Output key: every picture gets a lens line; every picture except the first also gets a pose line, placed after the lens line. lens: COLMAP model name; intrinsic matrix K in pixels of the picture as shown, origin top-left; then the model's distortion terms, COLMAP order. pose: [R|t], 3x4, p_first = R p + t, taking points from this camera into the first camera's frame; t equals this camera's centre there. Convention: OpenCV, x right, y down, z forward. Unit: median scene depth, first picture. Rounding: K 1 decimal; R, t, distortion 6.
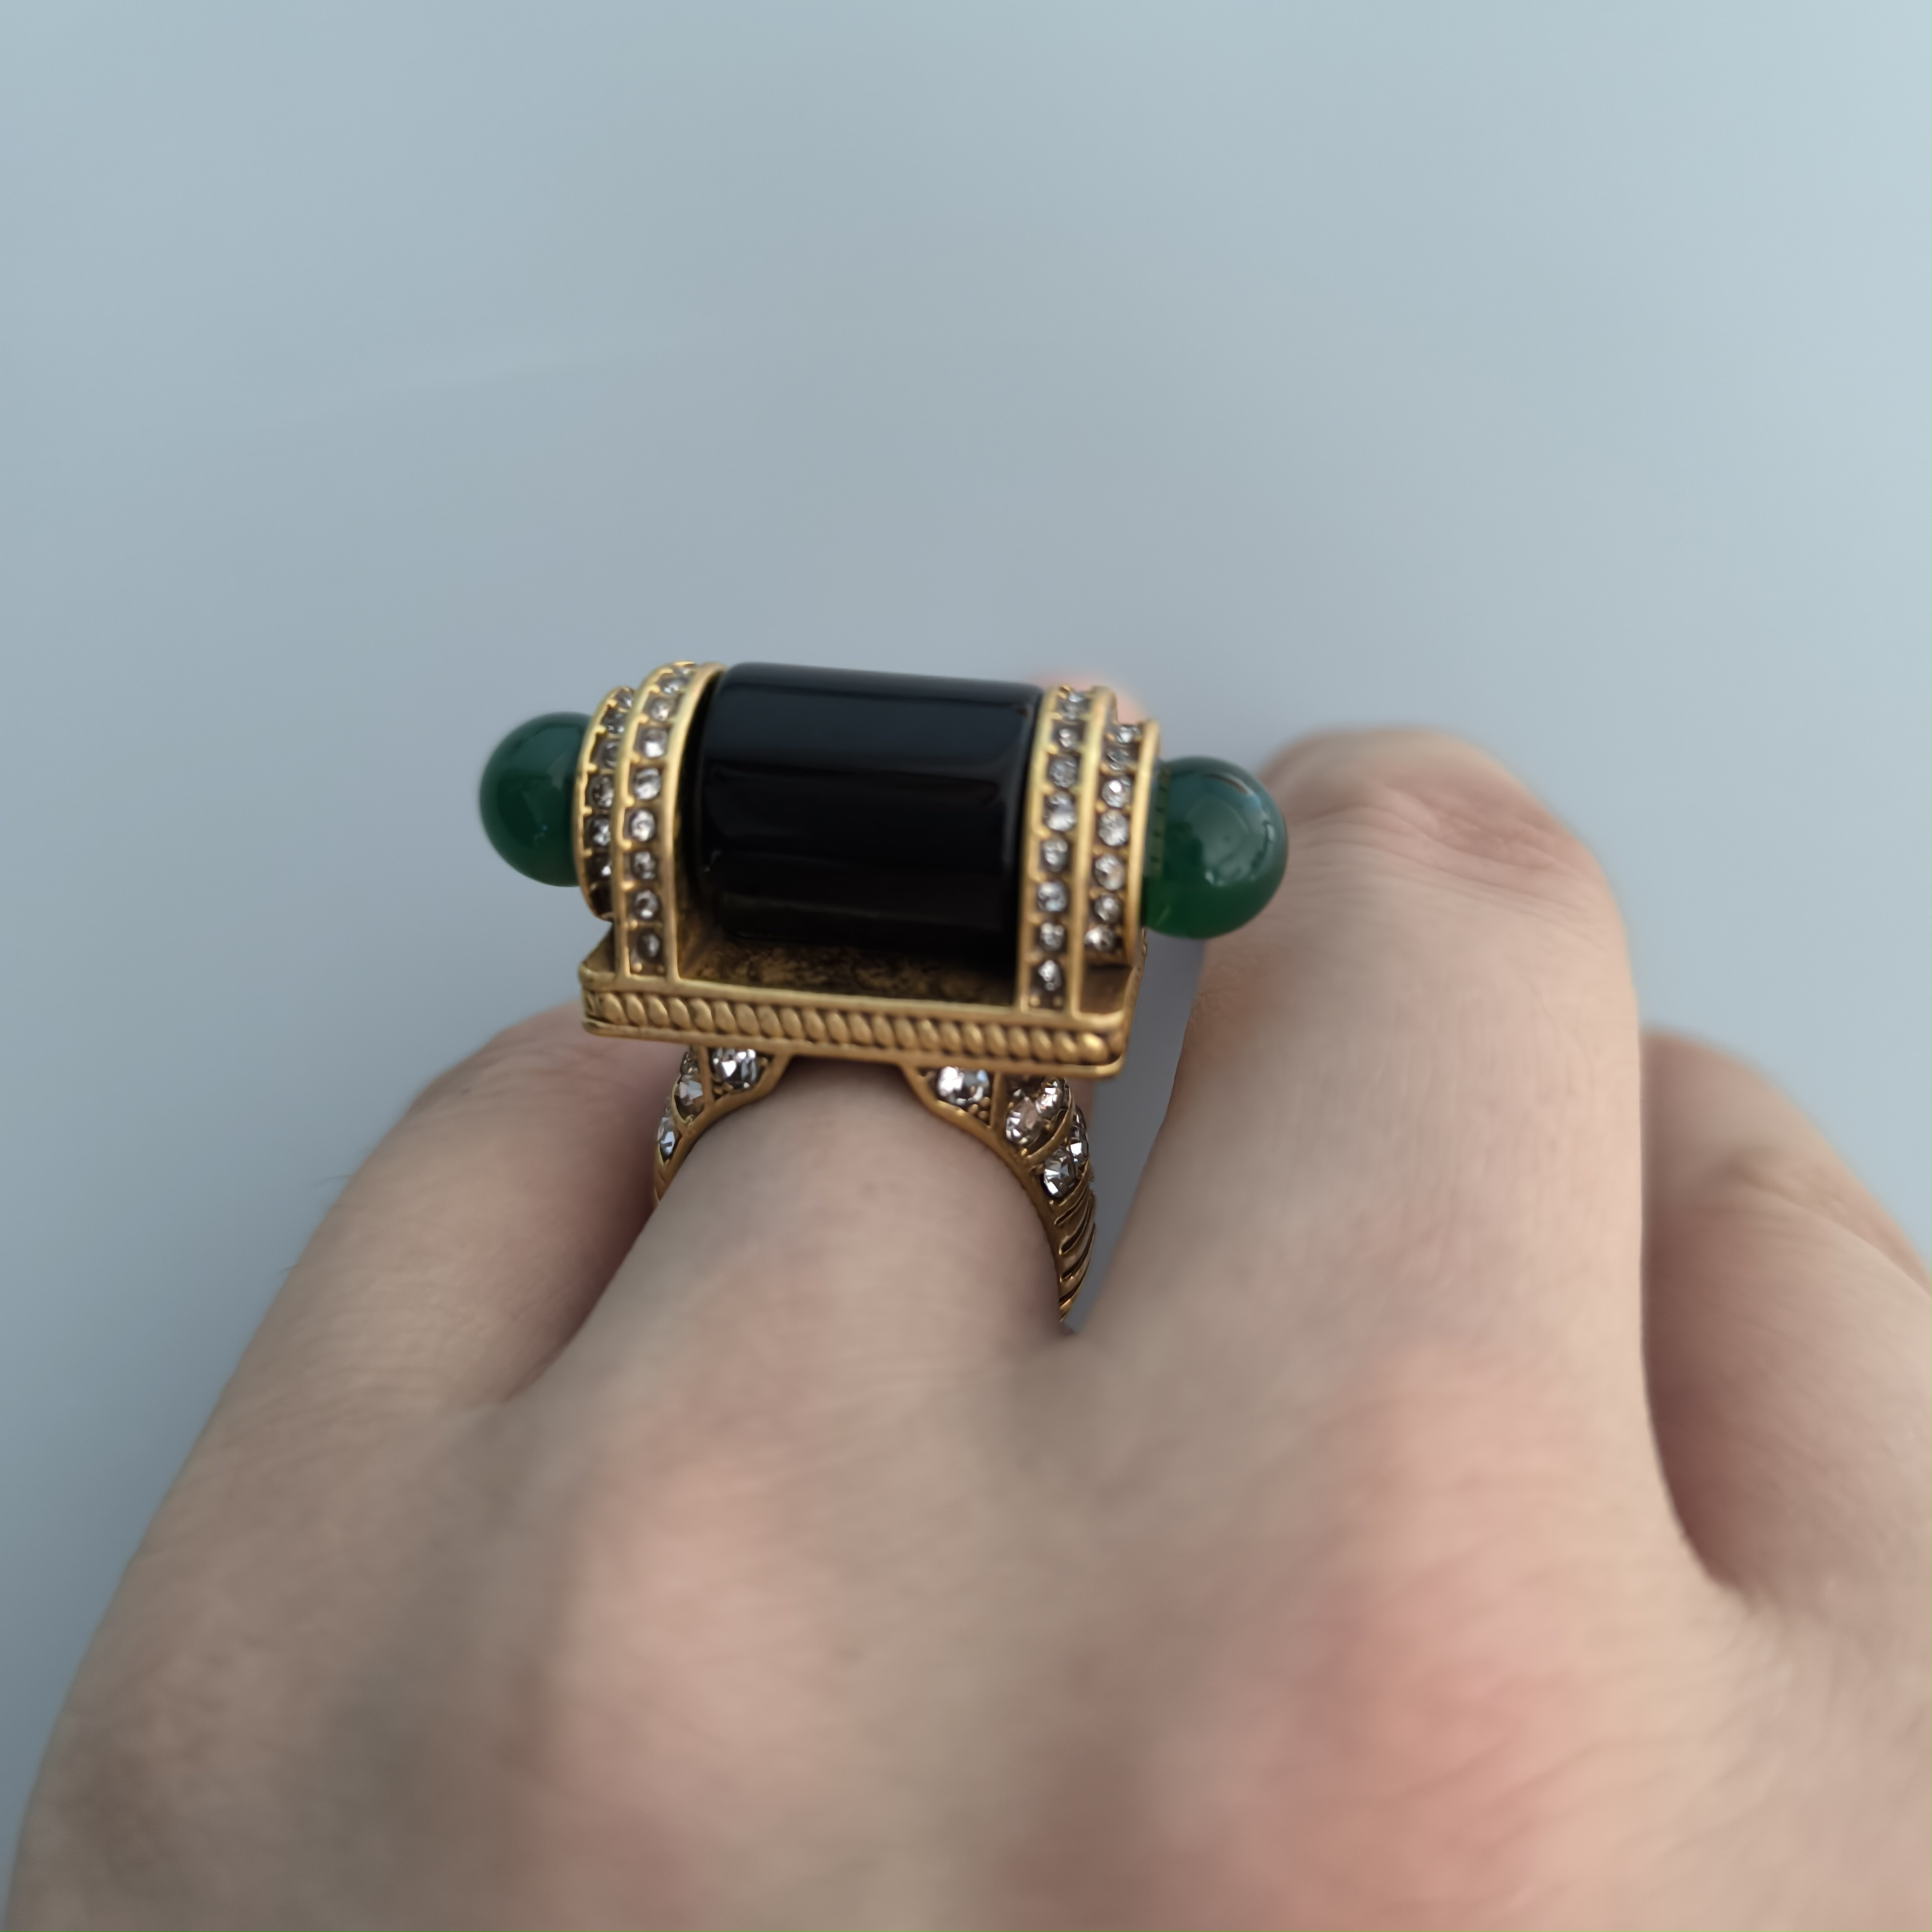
lens RADIAL K [[1959.4, 0, 958.9], [0, 1959.4, 873.9], [0, 0, 1]] dist [0.129881, 0.000356]
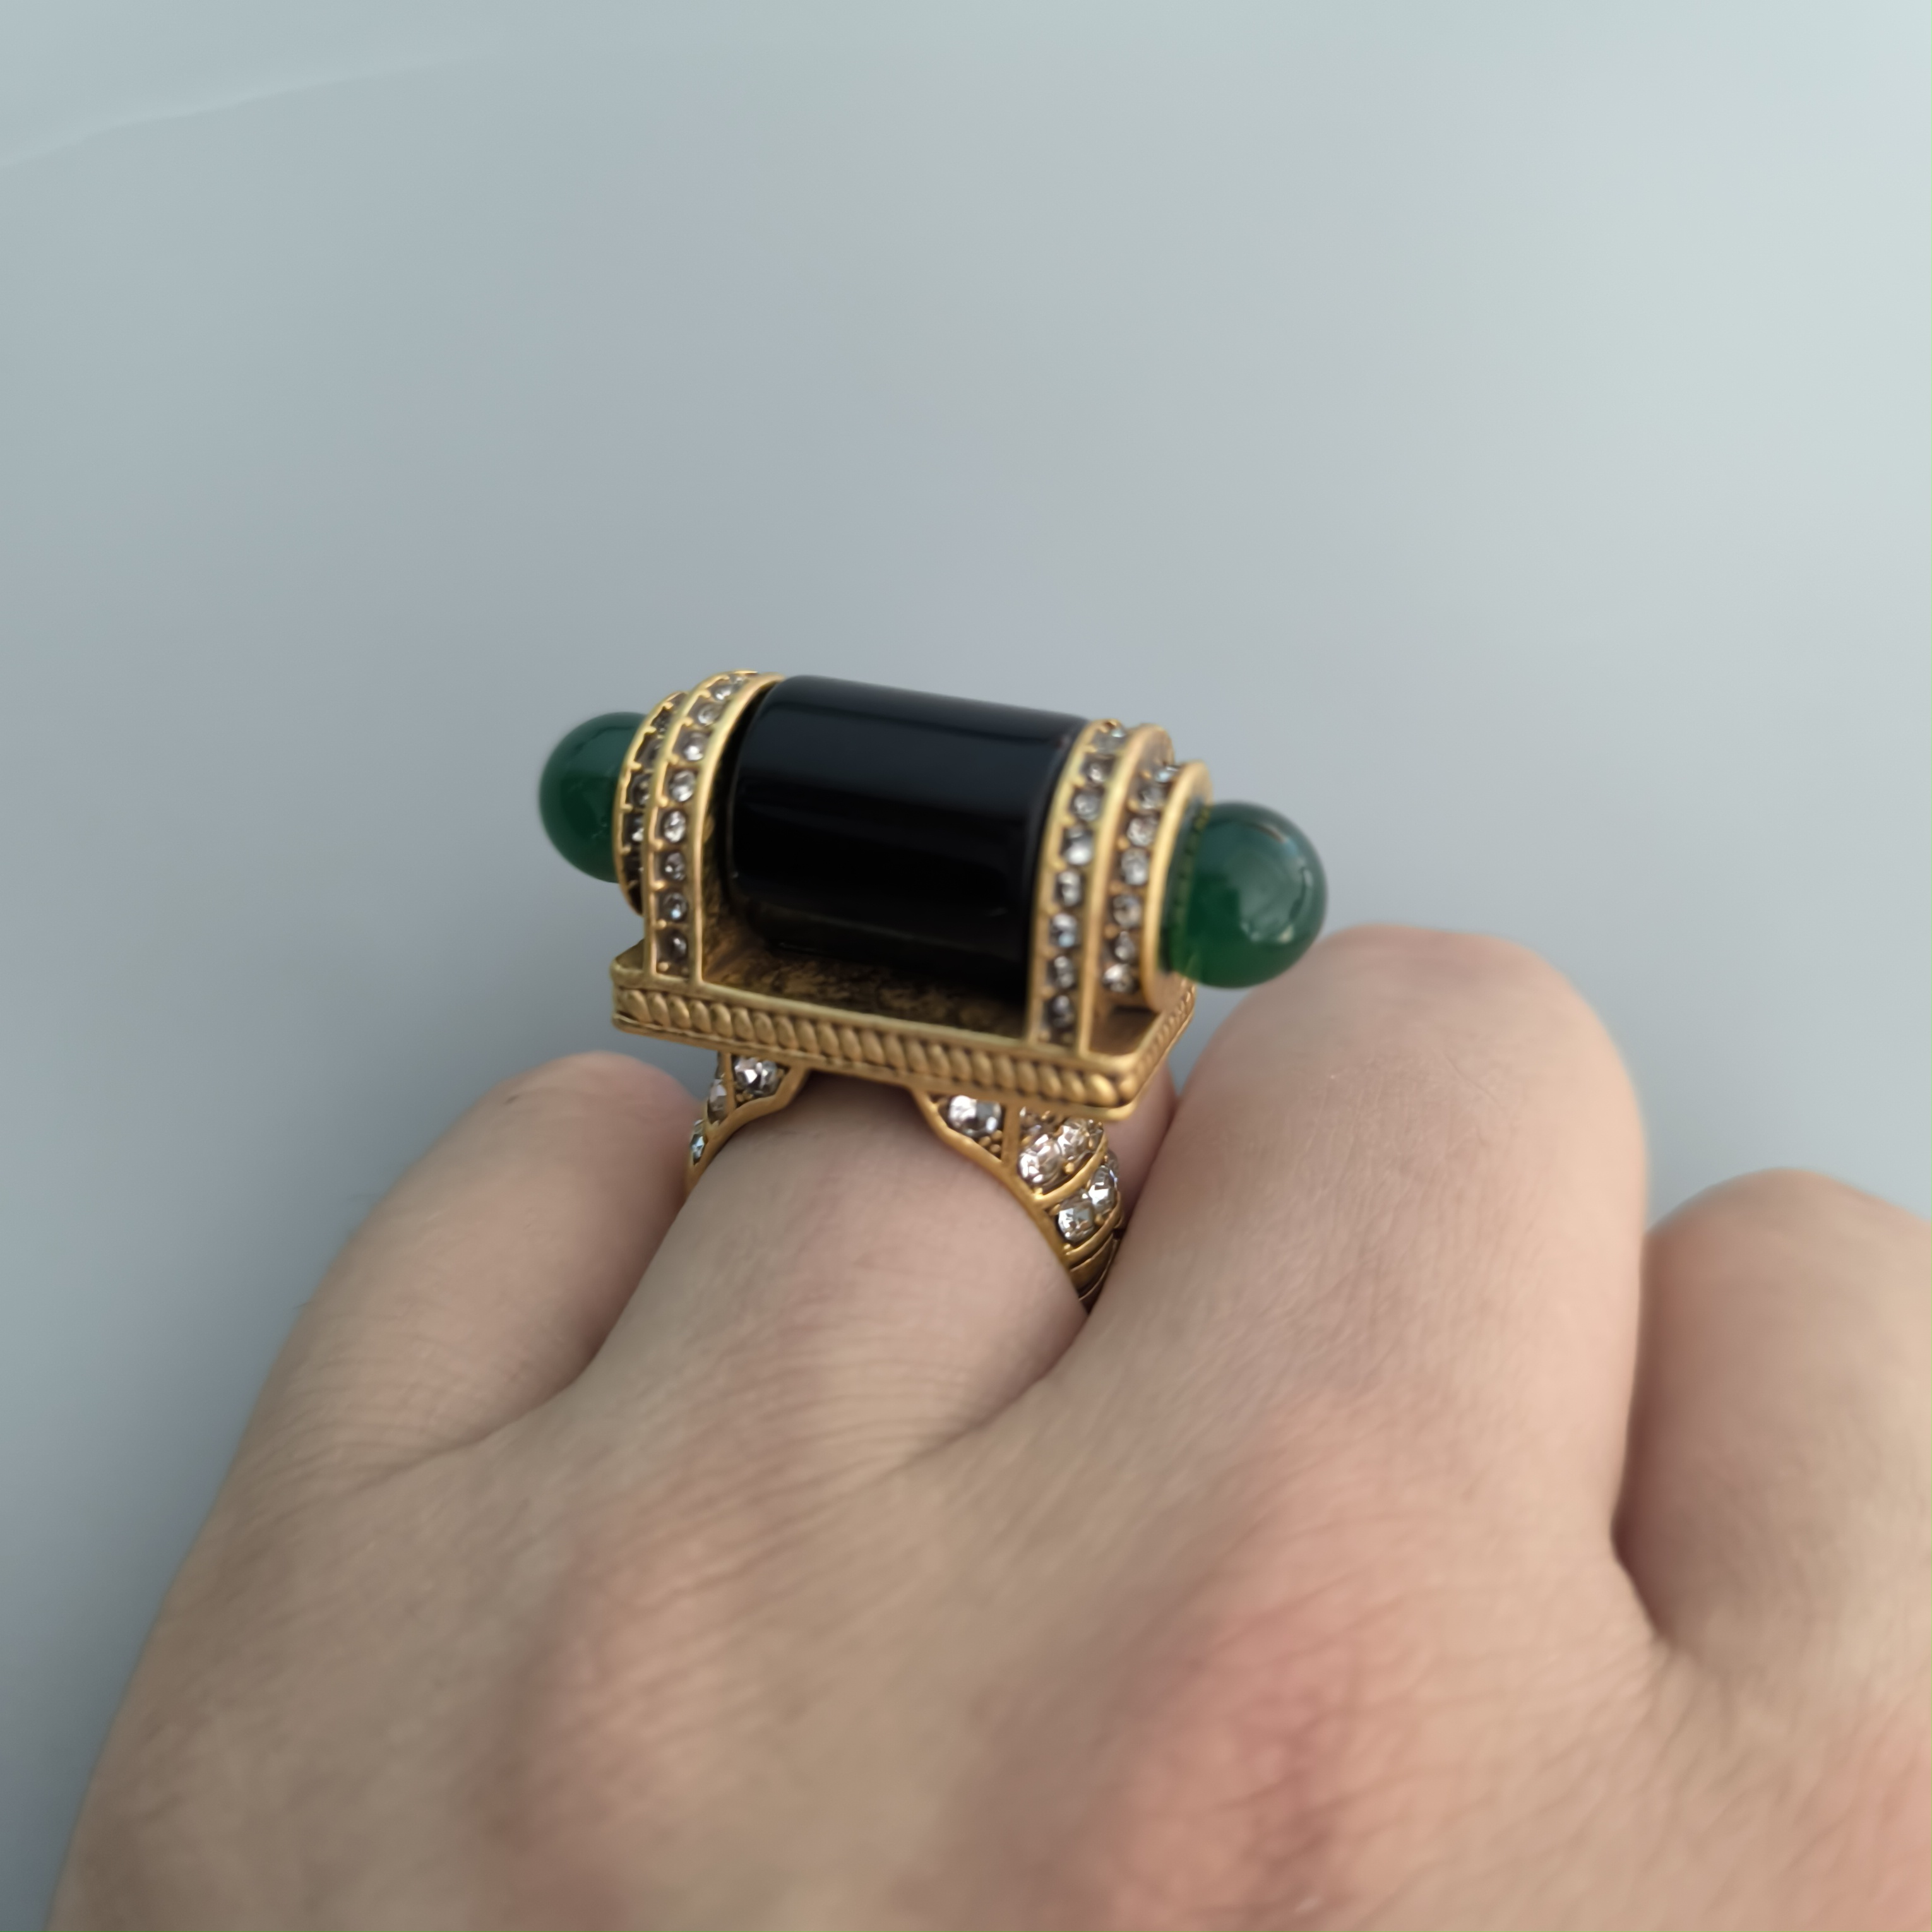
lens RADIAL K [[1959.4, 0, 958.9], [0, 1959.4, 873.9], [0, 0, 1]] dist [0.129881, 0.000356]
pose [[0.989142, 0.082689, -0.121491, 0.105163], [-0.085439, 0.996188, -0.017590, 0.004814], [0.119573, 0.027779, 0.992437, 0.016185]]
